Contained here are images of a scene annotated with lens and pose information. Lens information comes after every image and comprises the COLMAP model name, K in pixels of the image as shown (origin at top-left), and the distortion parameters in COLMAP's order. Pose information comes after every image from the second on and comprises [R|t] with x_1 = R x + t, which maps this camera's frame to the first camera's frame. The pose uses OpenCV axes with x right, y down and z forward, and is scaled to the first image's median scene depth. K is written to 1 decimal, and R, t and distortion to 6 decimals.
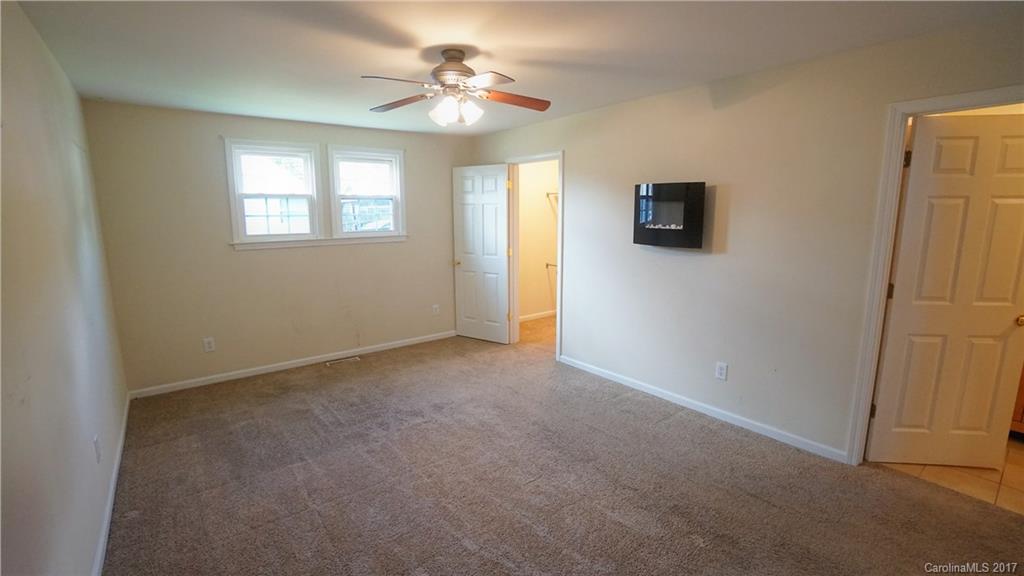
lens RADIAL K [[457.6, 0, 520.8], [0, 457.6, 290.3], [0, 0, 1]] dist [-0.059623, 0.028649]
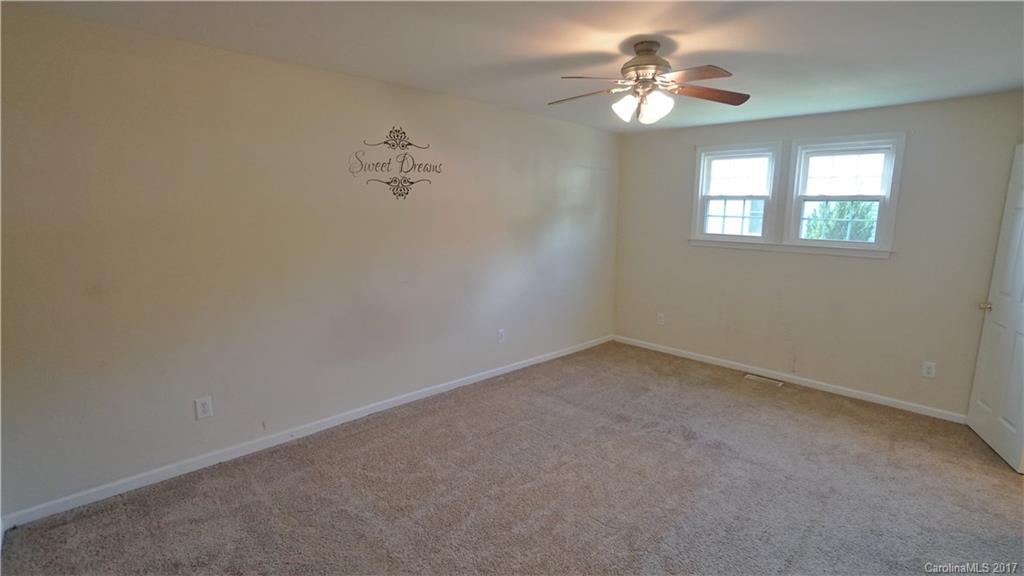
lens RADIAL K [[493.9, 0, 511.5], [0, 493.9, 282.3], [0, 0, 1]] dist [0.004432, 0.000520]
pose [[0.107076, 0.157316, -0.981726, 0.538607], [-0.189584, 0.972517, 0.135163, -0.077200], [0.976009, 0.171646, 0.133958, 0.384195]]
